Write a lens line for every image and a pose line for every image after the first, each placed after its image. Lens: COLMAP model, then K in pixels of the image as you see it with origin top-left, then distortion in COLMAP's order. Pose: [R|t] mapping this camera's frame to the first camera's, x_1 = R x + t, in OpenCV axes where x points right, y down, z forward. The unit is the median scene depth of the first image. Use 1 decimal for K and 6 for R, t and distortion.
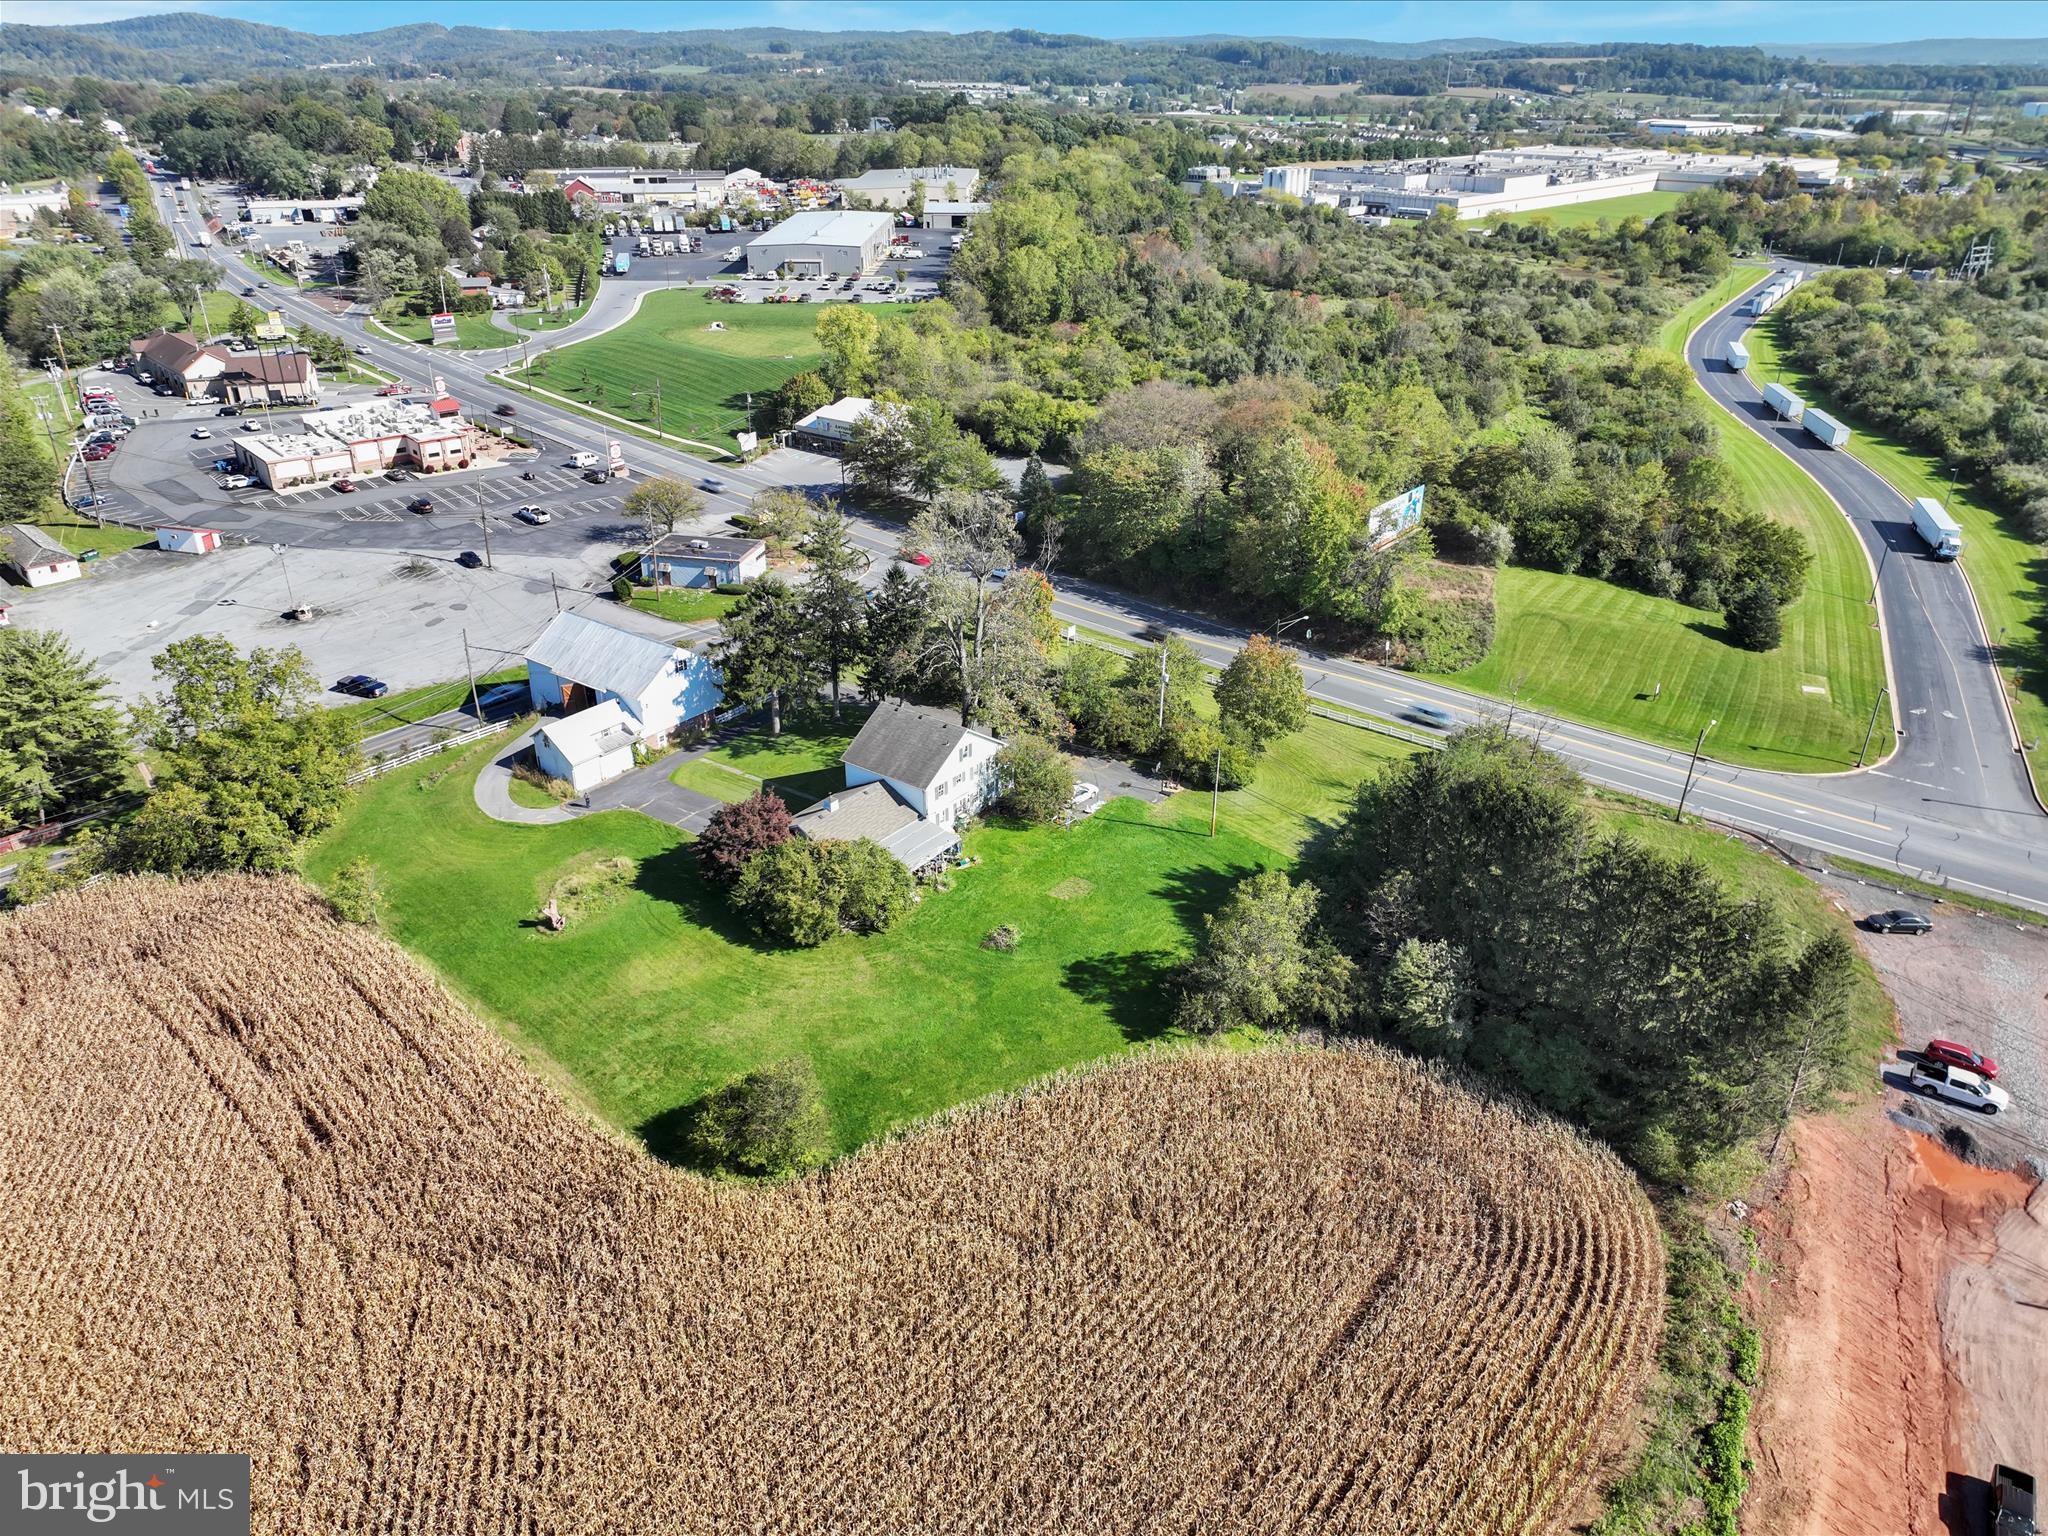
lens RADIAL K [[1862.1, 0, 1024.0], [0, 1862.1, 768.0], [0, 0, 1]] dist [0.001138, 0.013582]
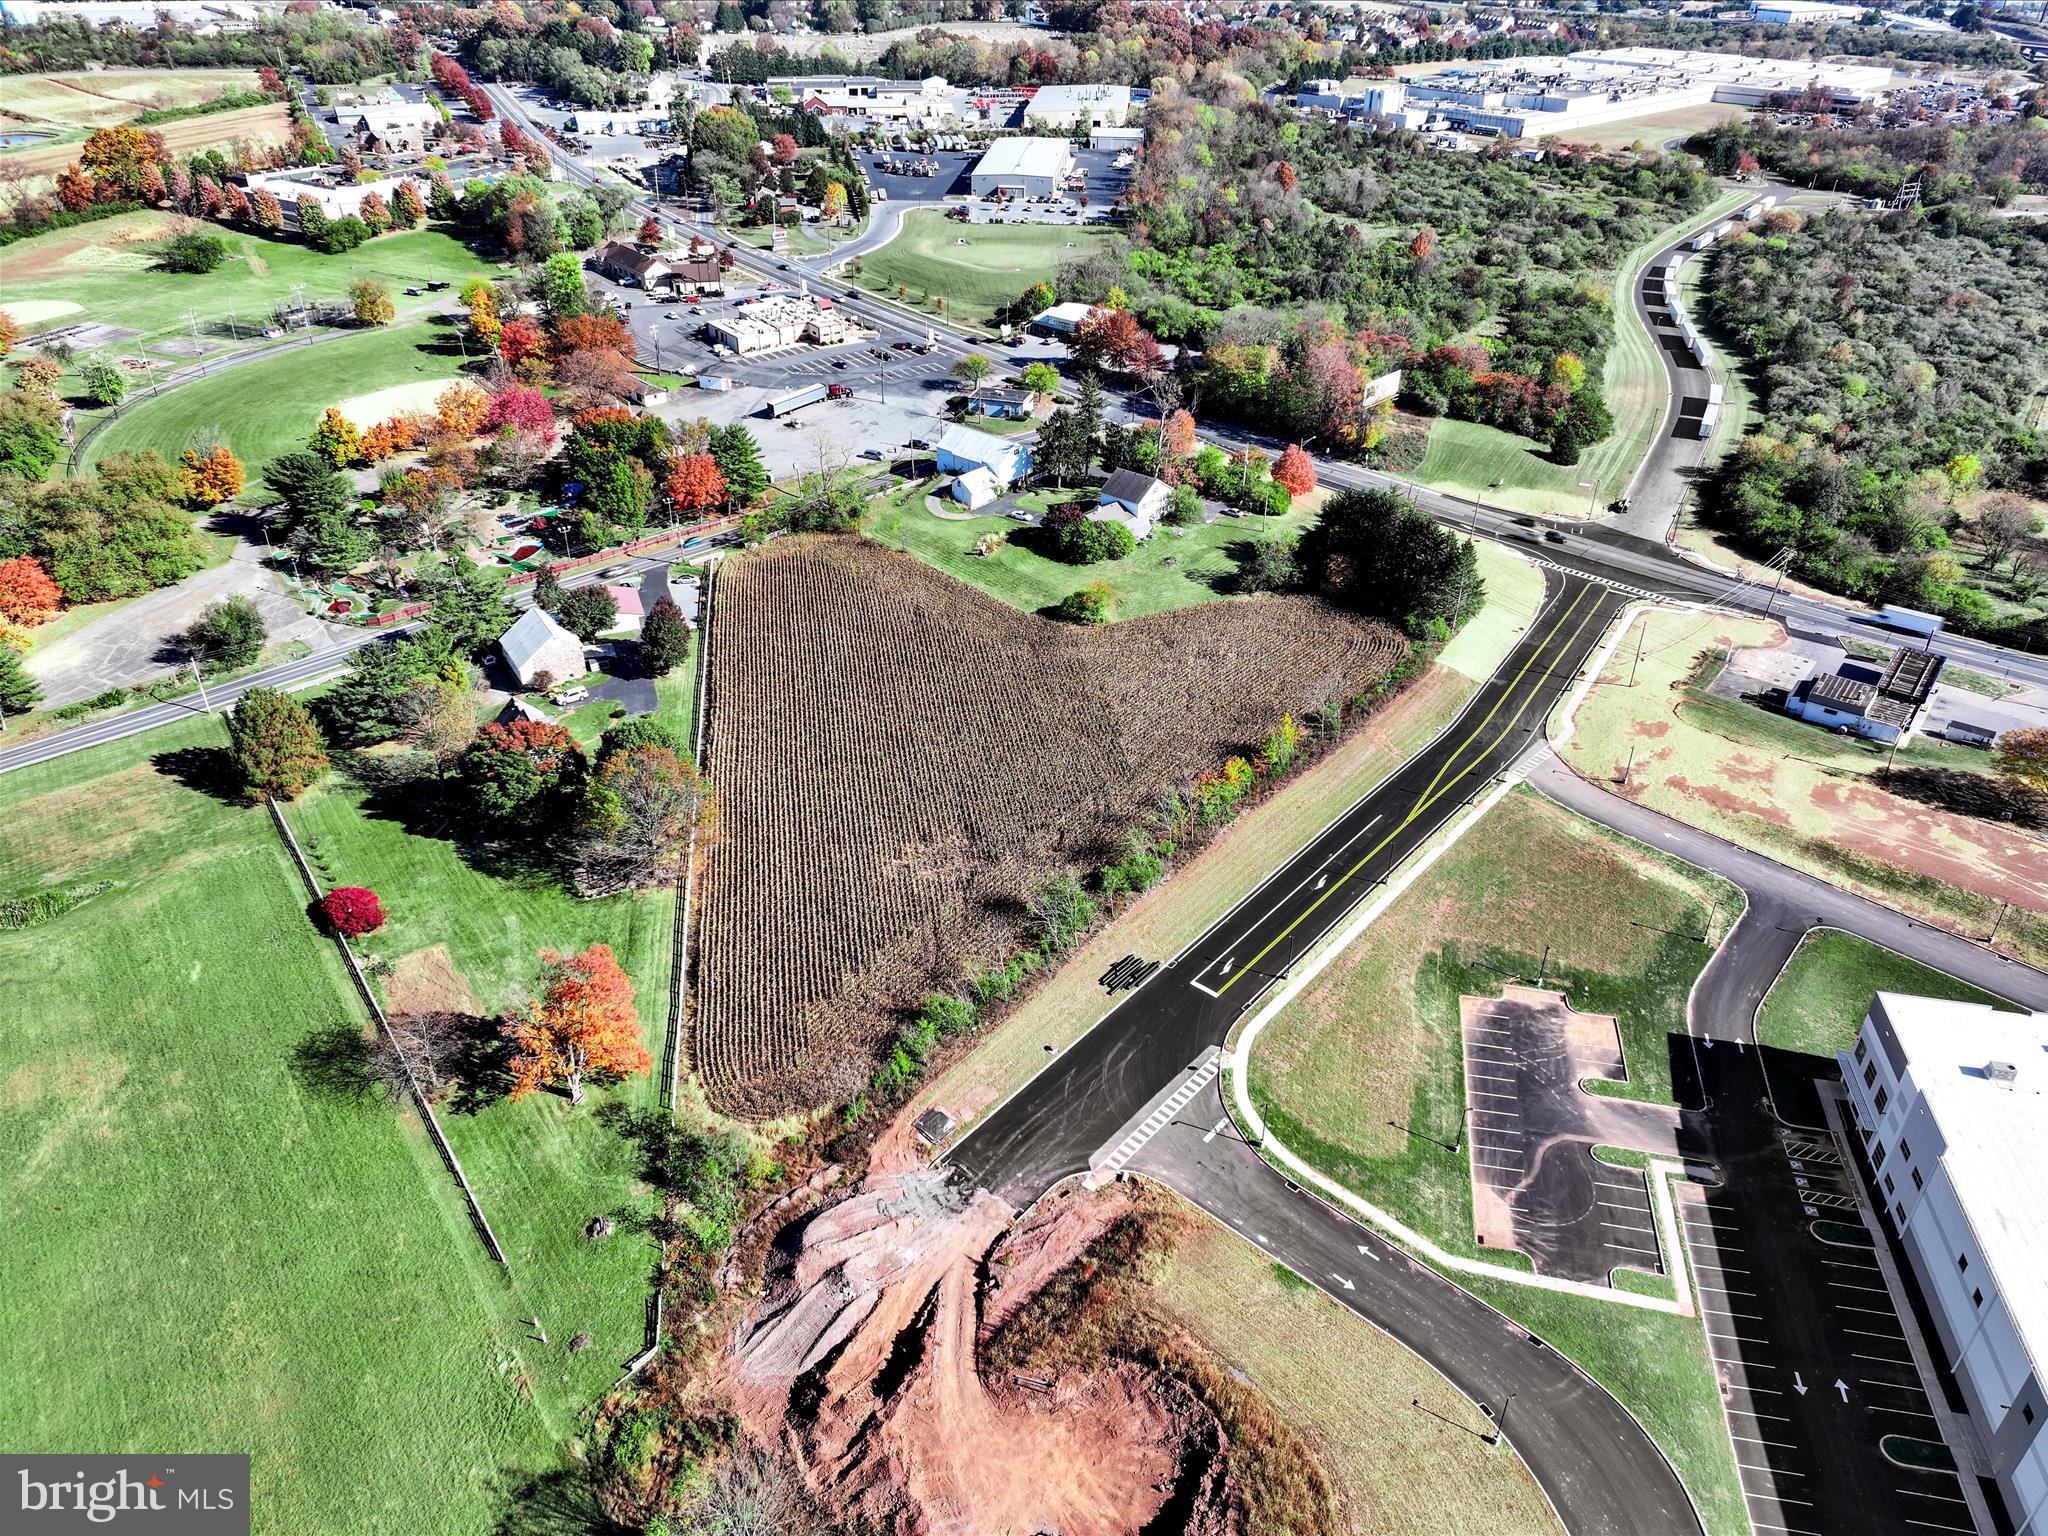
lens RADIAL K [[1862.1, 0, 1024.0], [0, 1862.1, 768.0], [0, 0, 1]] dist [0.001138, 0.013582]
pose [[0.997829, 0.038688, -0.053293, -0.026368], [-0.034419, 0.996295, 0.078818, 0.072488], [0.056144, -0.076813, 0.995464, -0.602707]]
